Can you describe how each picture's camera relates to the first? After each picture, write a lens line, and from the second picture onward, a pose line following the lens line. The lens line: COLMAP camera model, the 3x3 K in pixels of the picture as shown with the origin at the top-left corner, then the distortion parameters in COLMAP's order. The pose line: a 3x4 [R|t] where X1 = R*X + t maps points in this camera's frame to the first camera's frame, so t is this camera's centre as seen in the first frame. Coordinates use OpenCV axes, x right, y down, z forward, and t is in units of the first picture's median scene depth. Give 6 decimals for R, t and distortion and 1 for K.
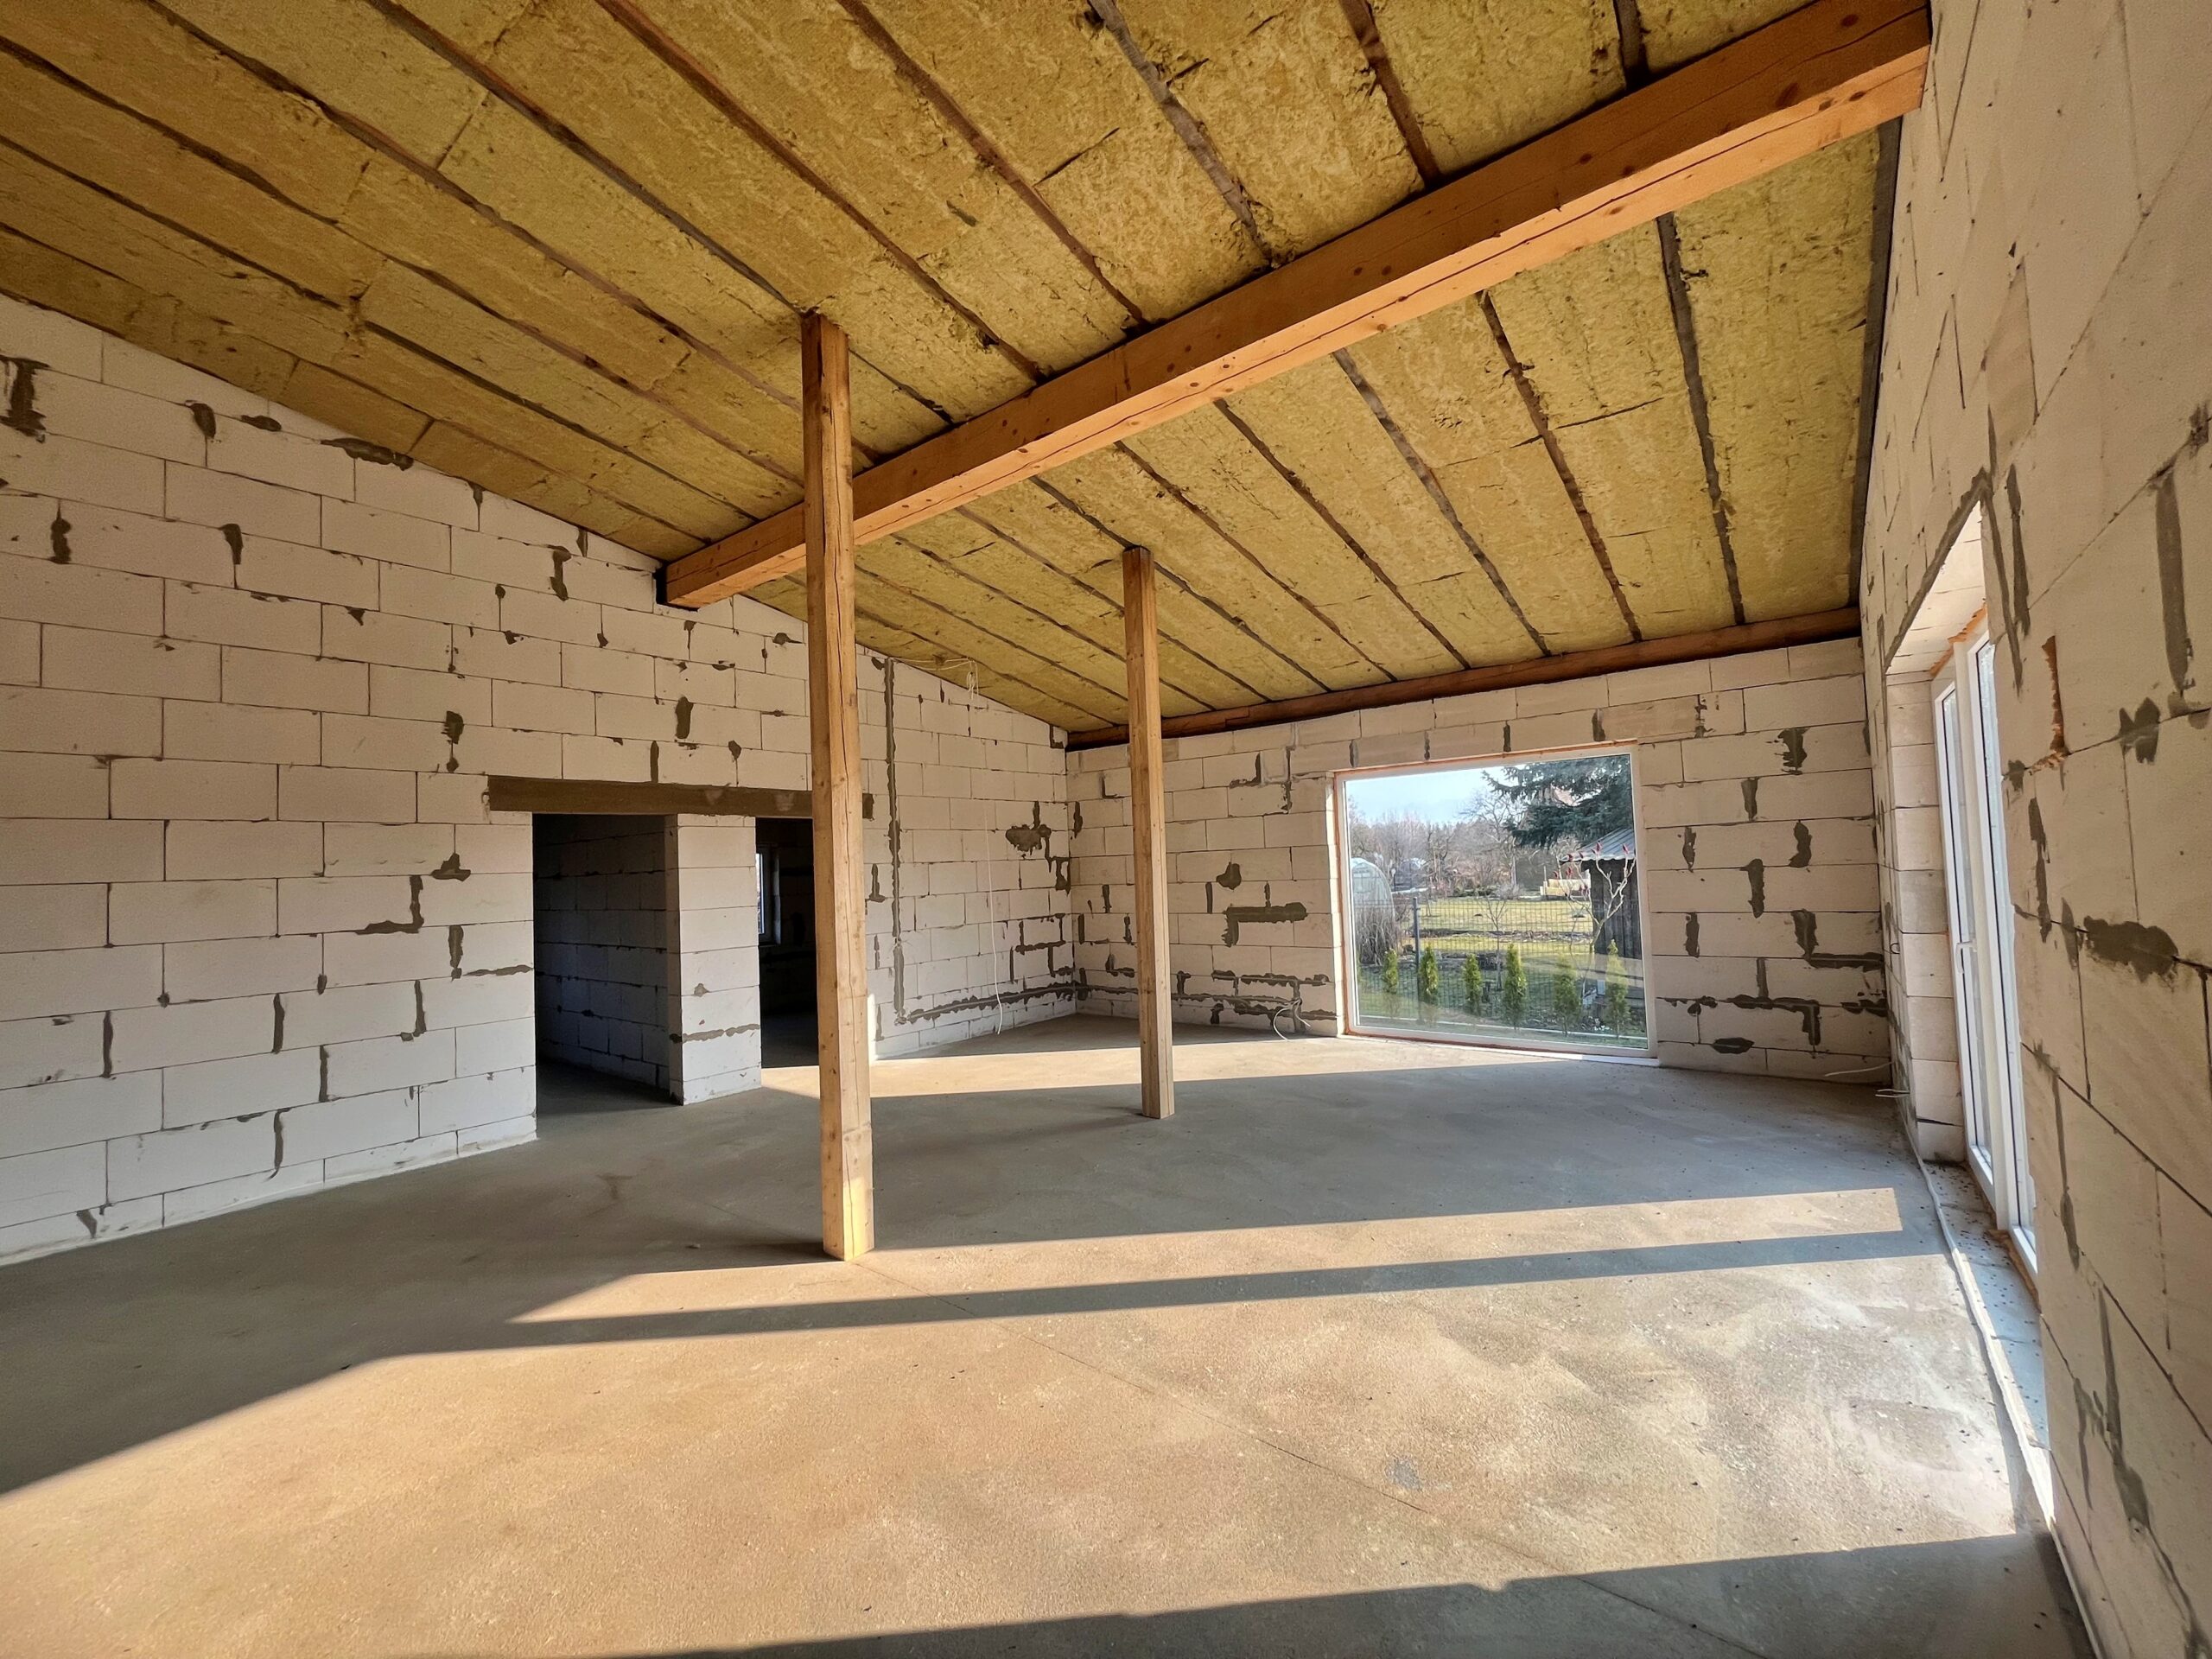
lens RADIAL K [[882.1, 0, 1112.0], [0, 882.1, 831.8], [0, 0, 1]] dist [-0.003197, 0.001151]
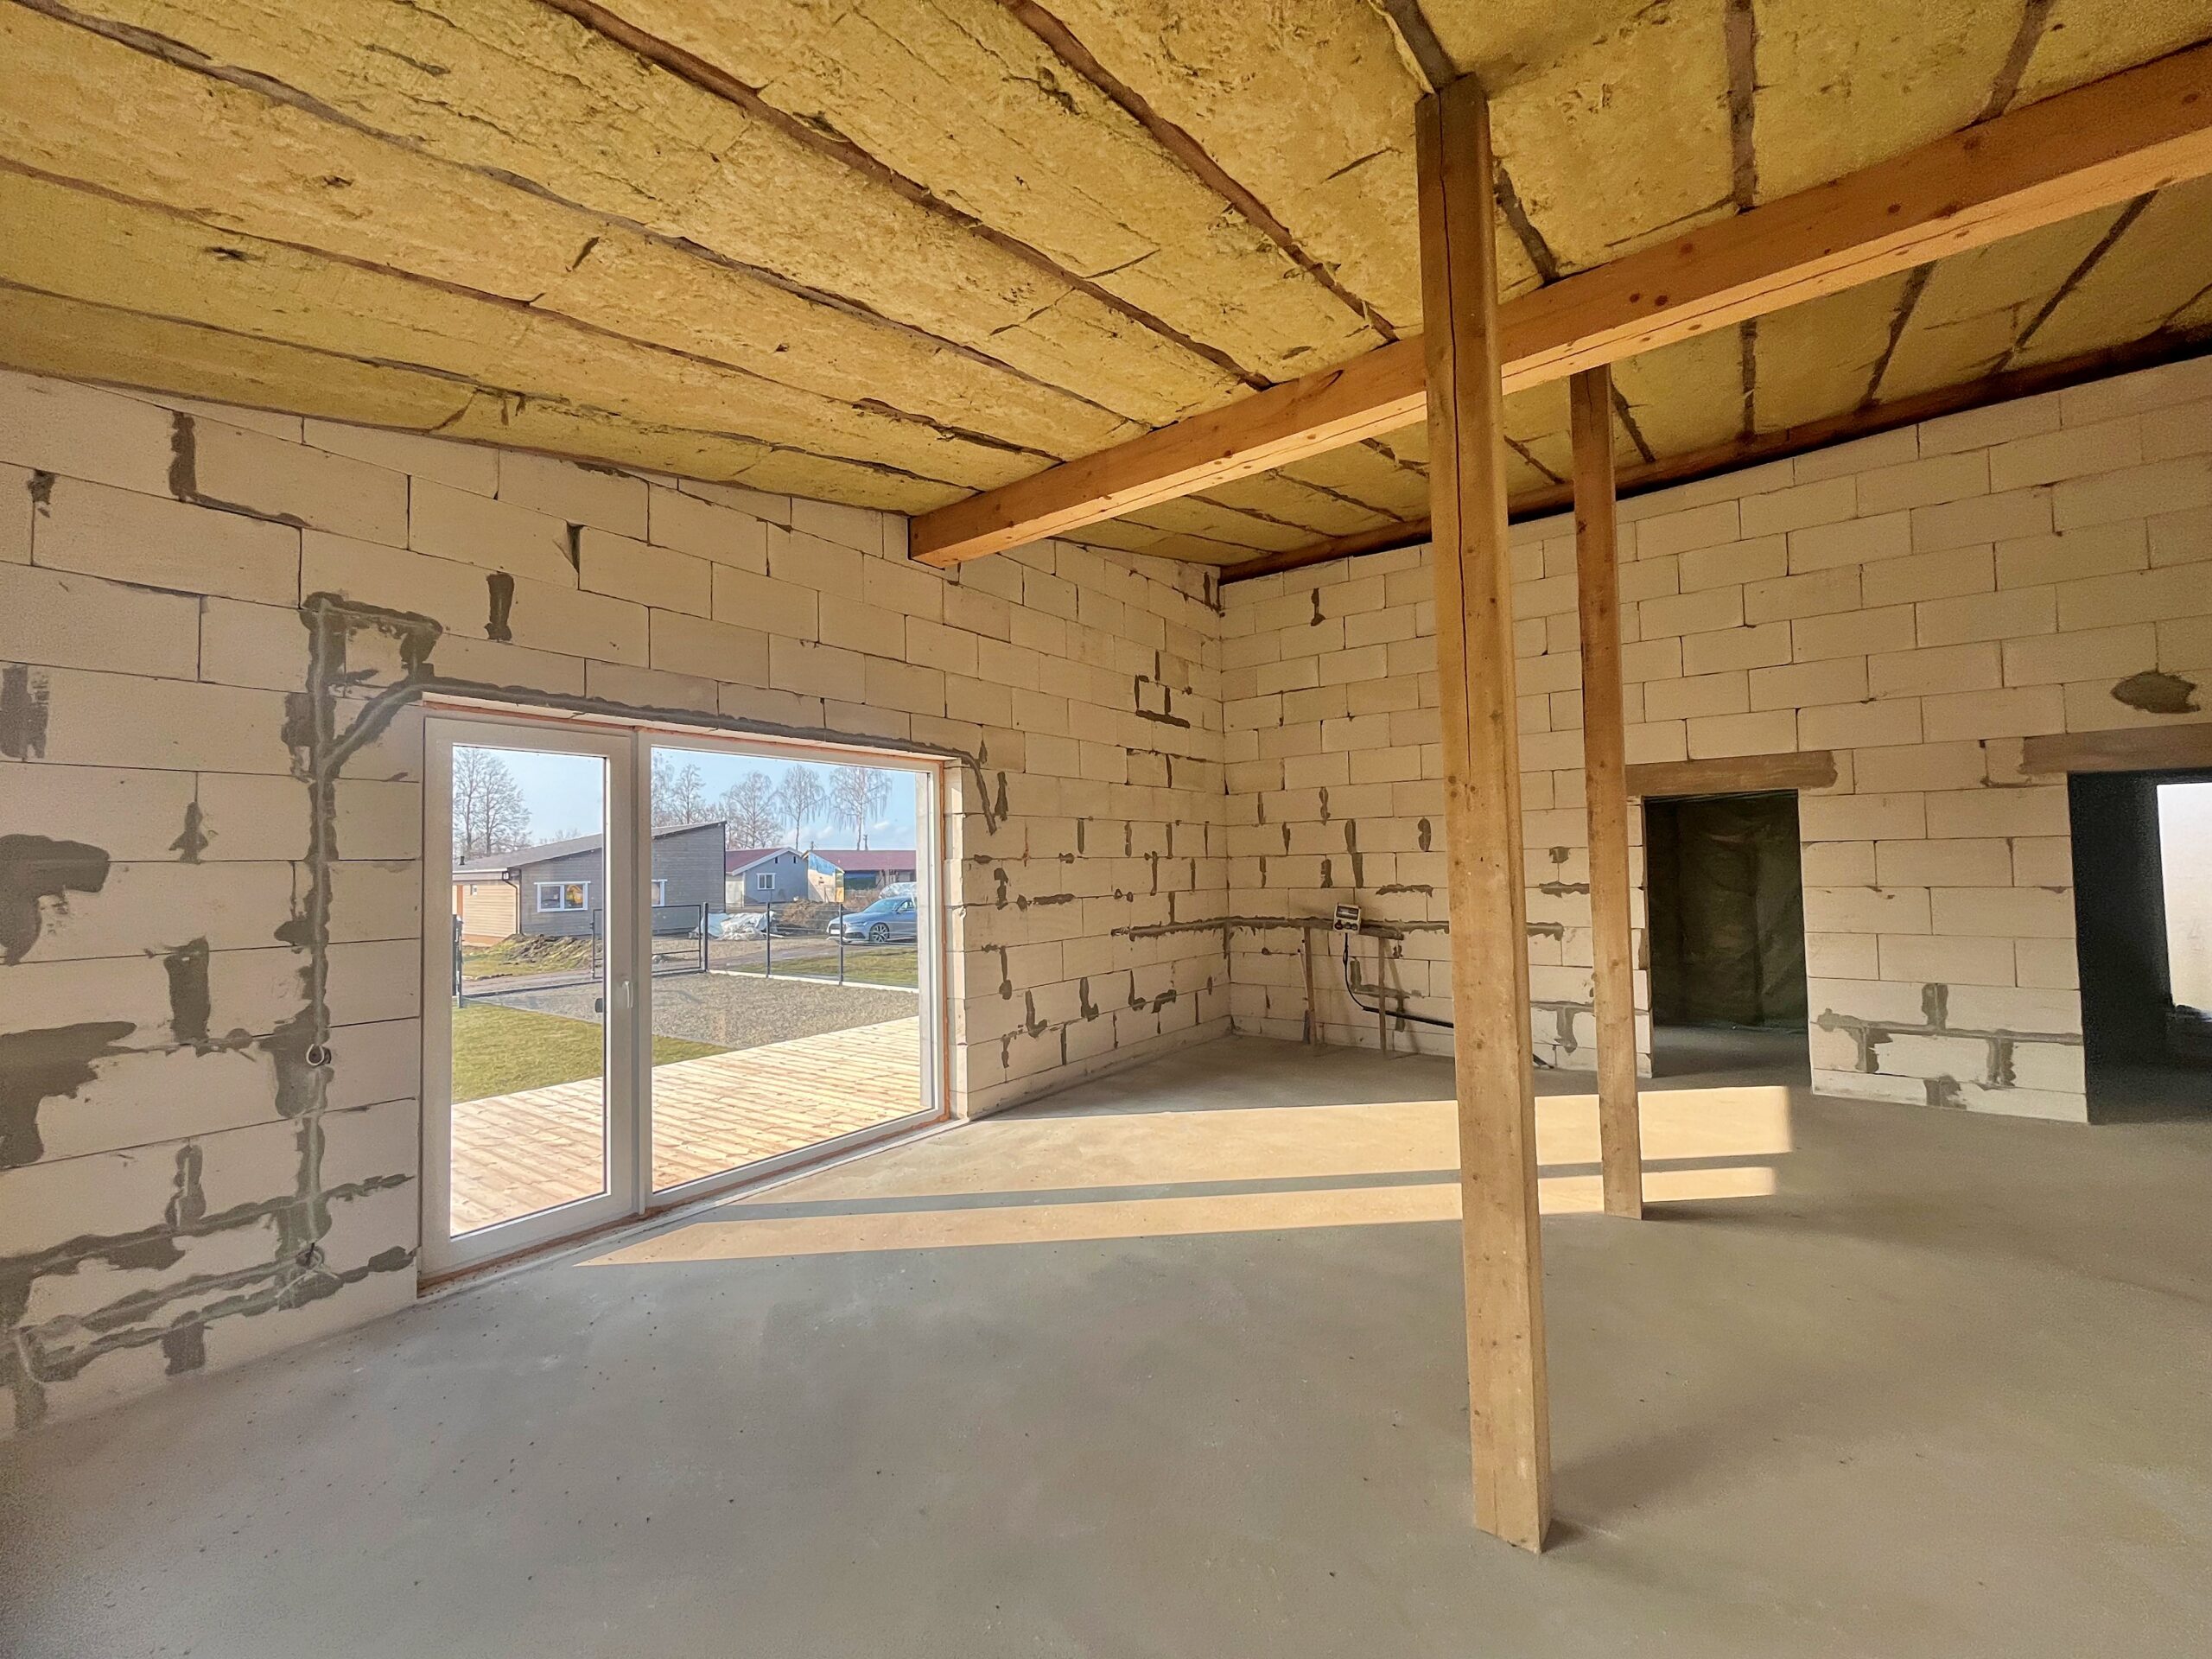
lens RADIAL K [[882.1, 0, 1123.1], [0, 882.1, 832.6], [0, 0, 1]] dist [-0.003197, 0.001151]
pose [[-0.997649, 0.058675, -0.035410, 0.432668], [0.061286, 0.995084, -0.077798, 0.076716], [0.030671, -0.079785, -0.996340, 2.795203]]
